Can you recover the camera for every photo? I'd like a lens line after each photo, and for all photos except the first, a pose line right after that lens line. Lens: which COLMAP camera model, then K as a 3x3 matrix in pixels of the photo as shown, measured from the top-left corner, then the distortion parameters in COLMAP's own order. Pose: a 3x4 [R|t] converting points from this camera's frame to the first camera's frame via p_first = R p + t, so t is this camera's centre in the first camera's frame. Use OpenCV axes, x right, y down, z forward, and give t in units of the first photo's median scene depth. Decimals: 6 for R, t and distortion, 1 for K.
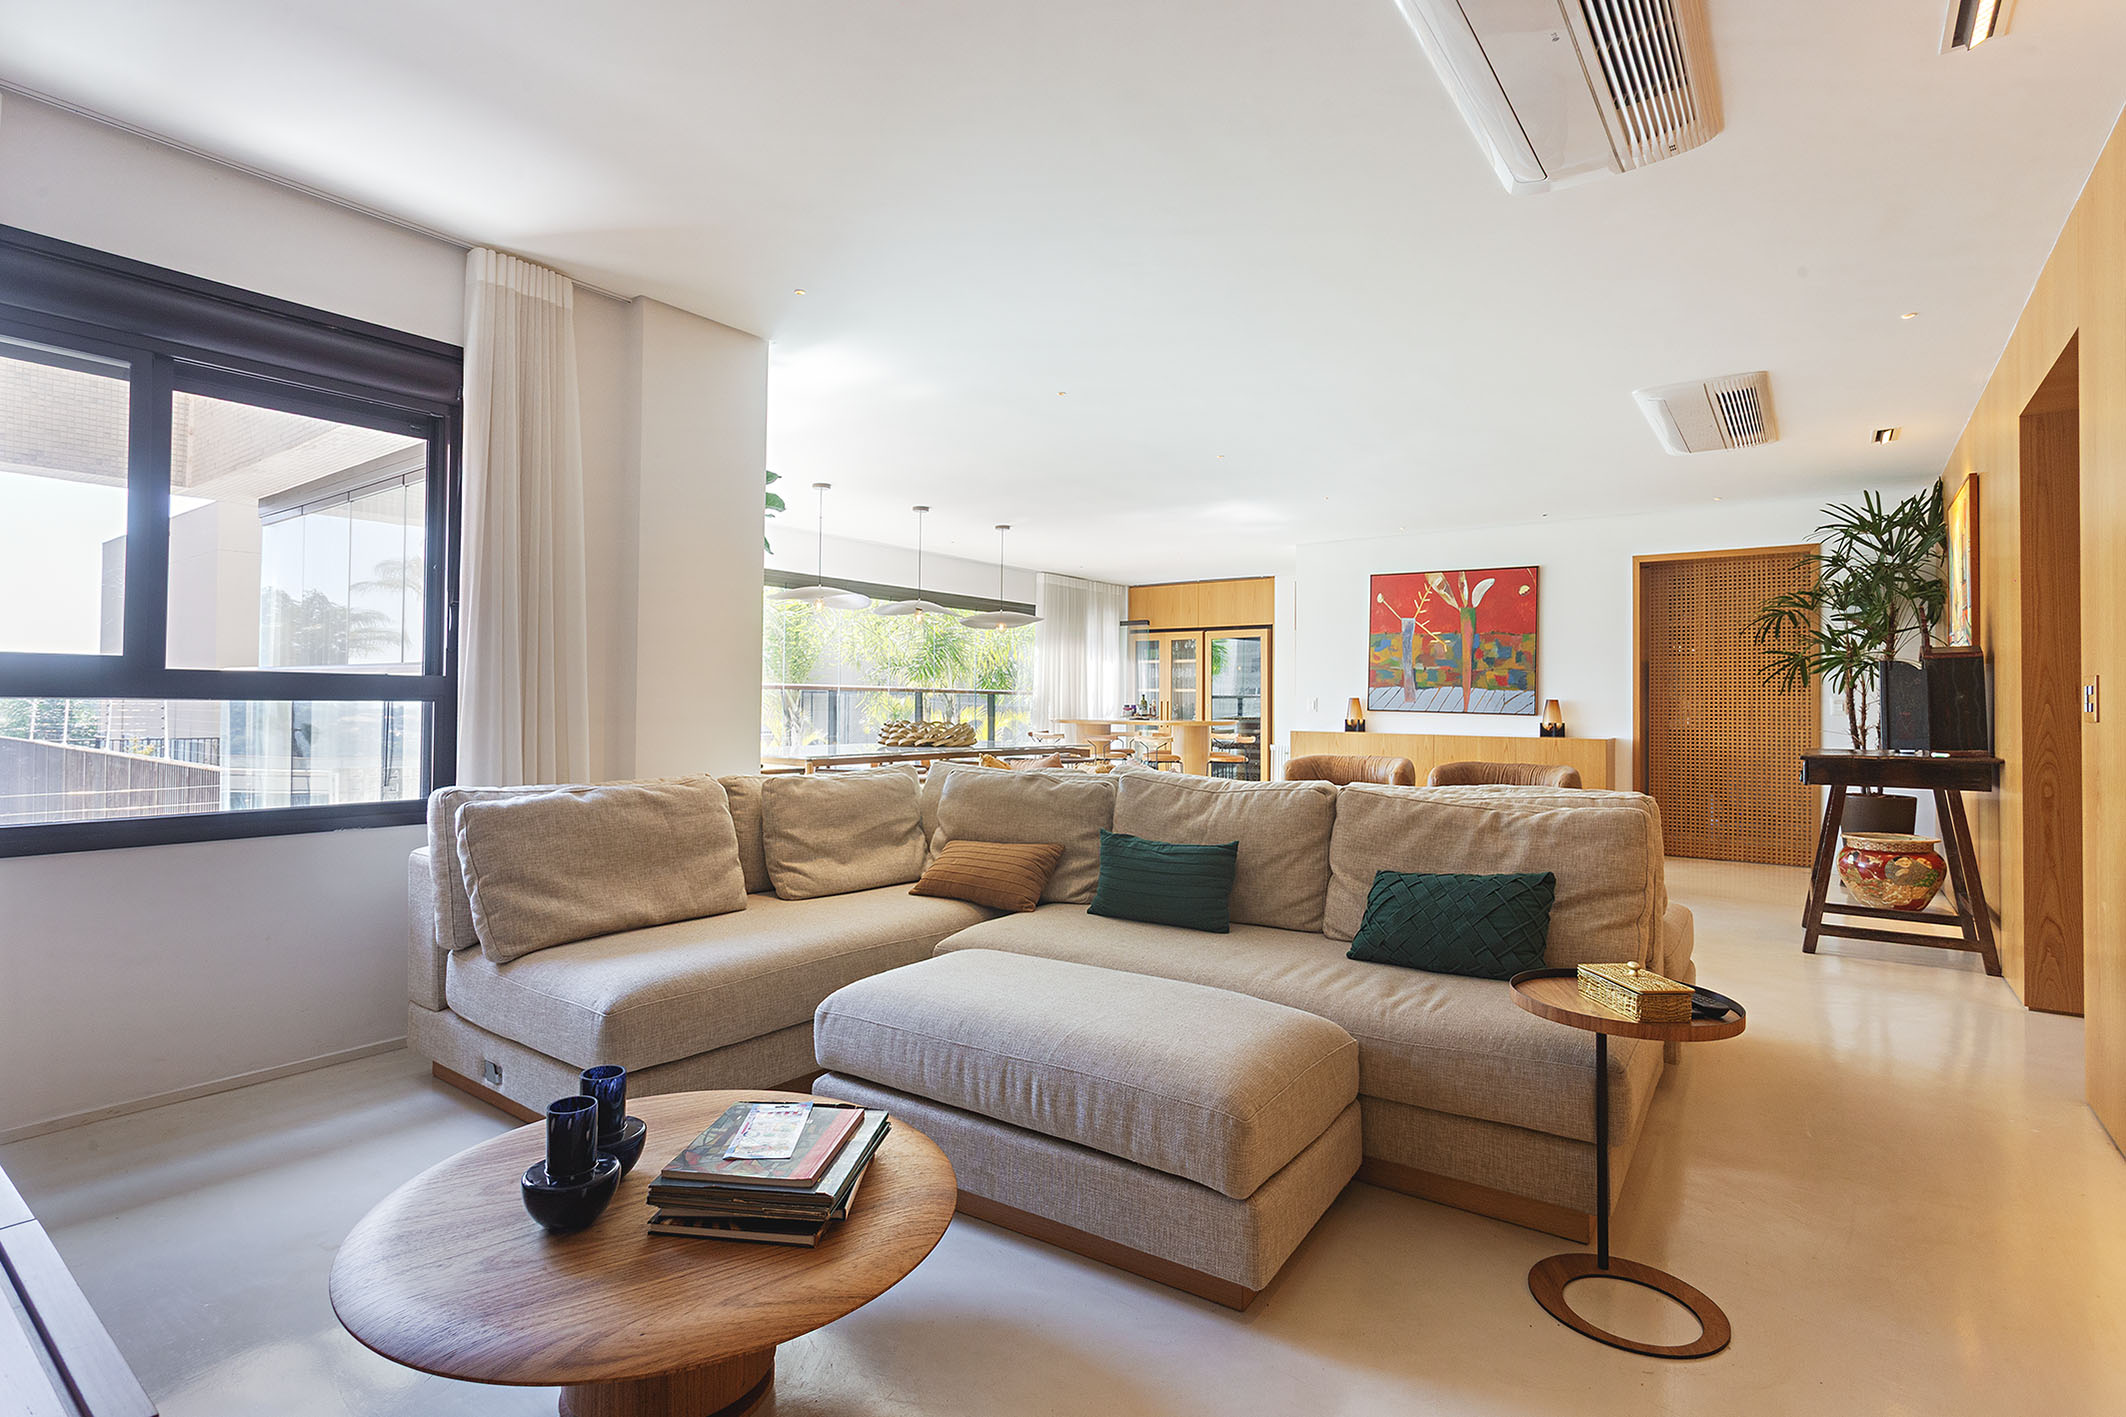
lens RADIAL K [[1008.3, 0, 1067.3], [0, 1008.3, 696.5], [0, 0, 1]] dist [-0.000152, 0.000609]
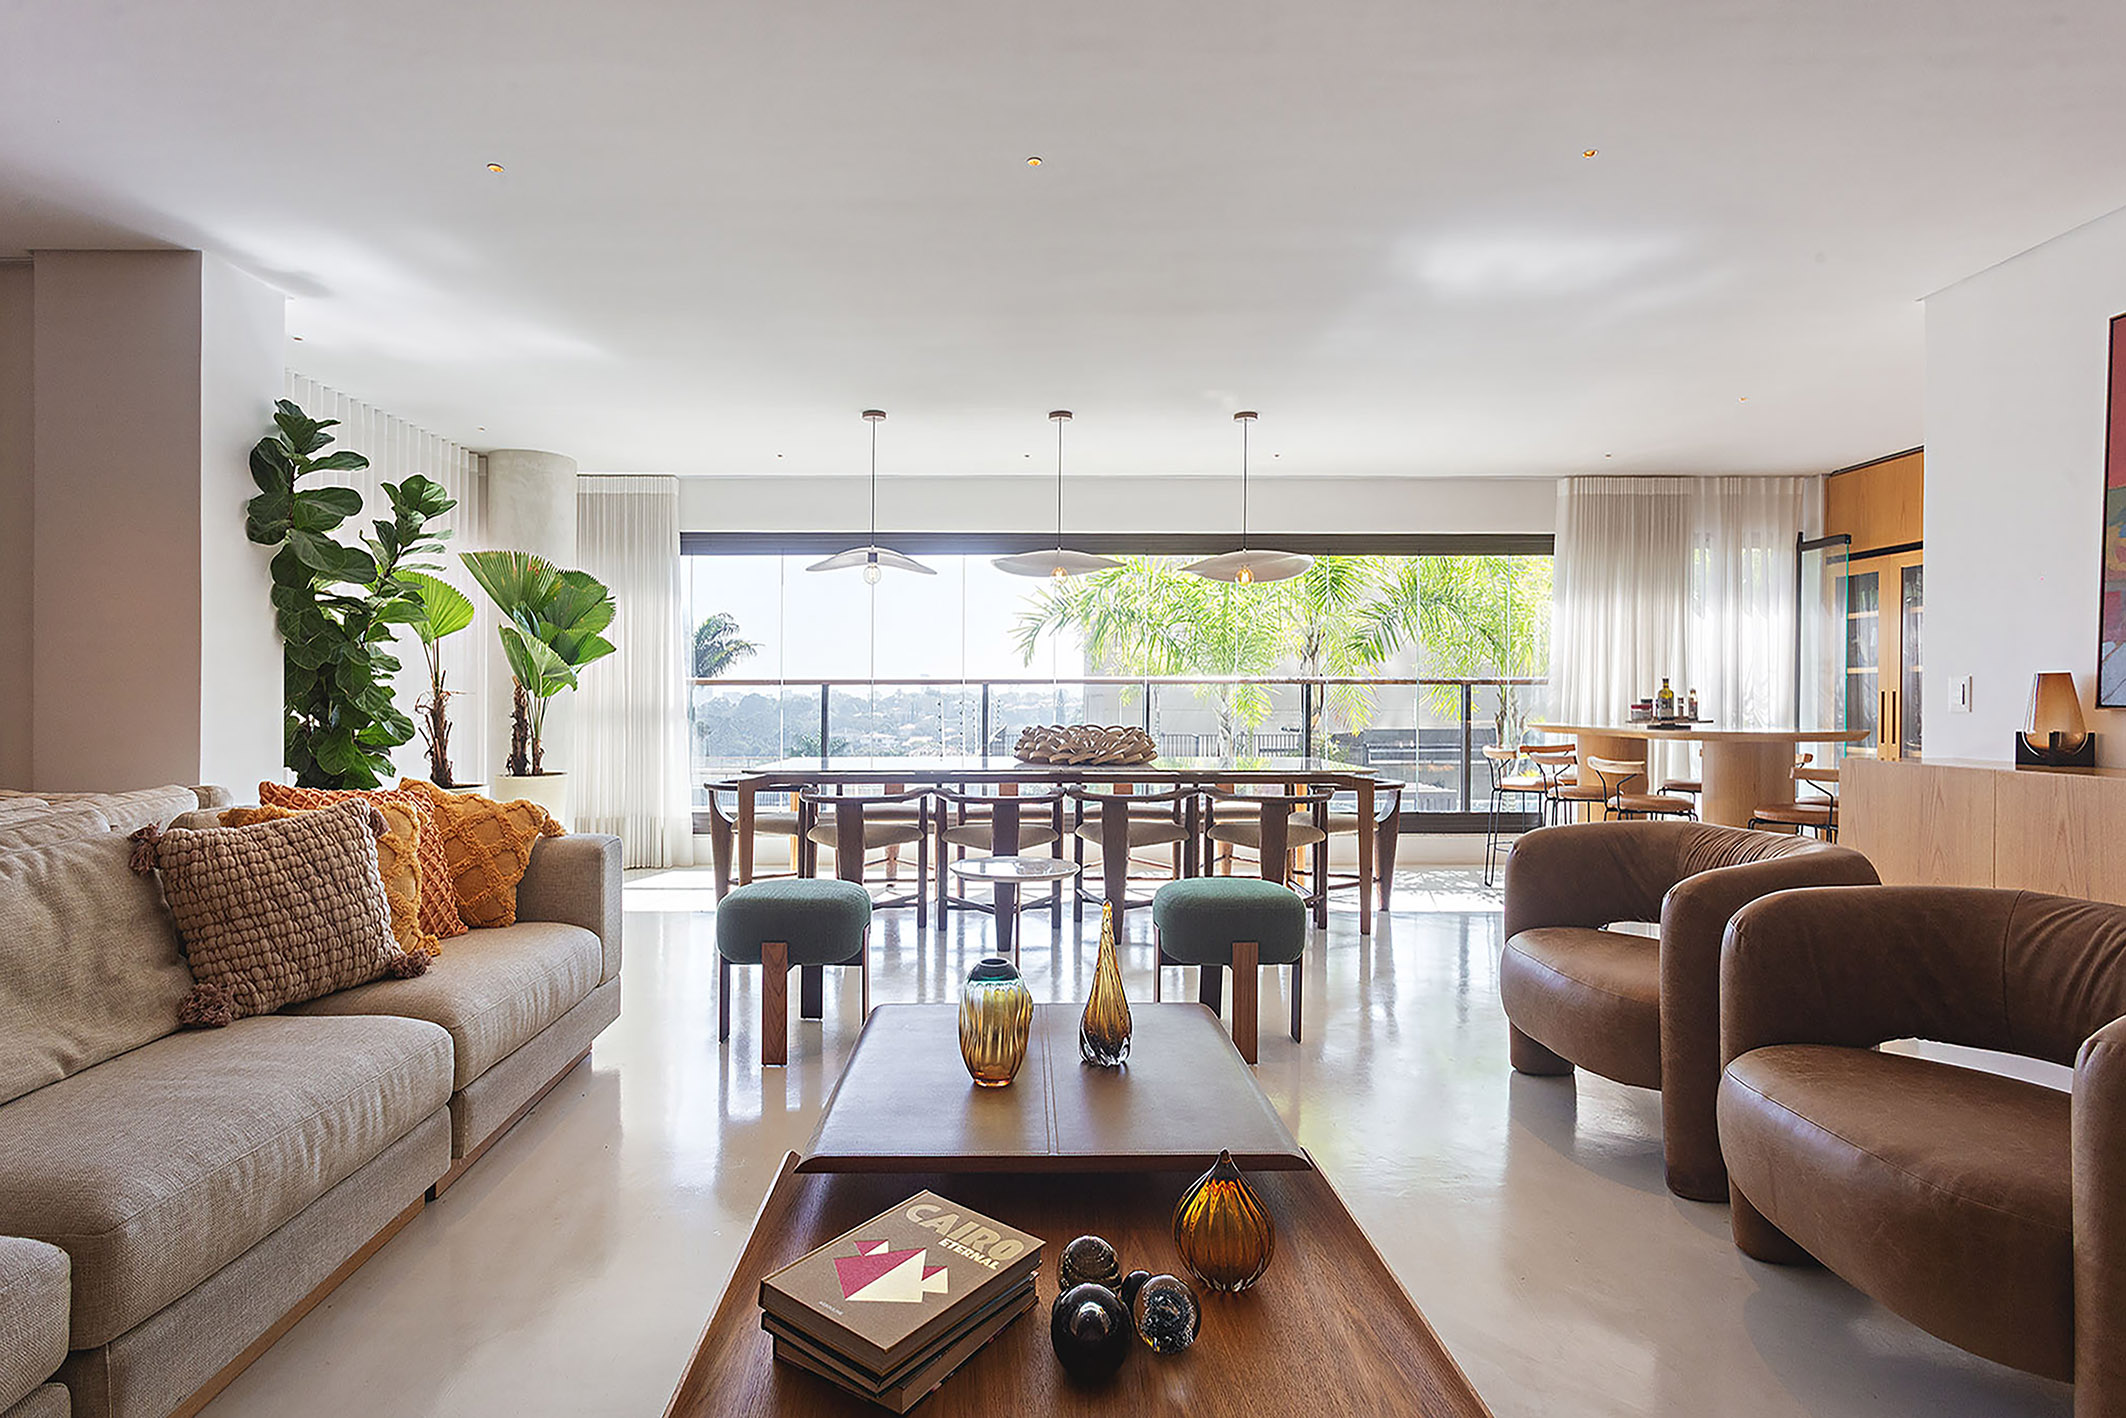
lens RADIAL K [[1095.4, 0, 1054.3], [0, 1095.4, 699.7], [0, 0, 1]] dist [-0.000562, 0.001084]
pose [[0.612049, -0.012570, -0.790720, 0.328376], [0.013697, 0.999892, -0.005294, 0.007034], [0.790701, -0.007590, 0.612156, 0.408176]]
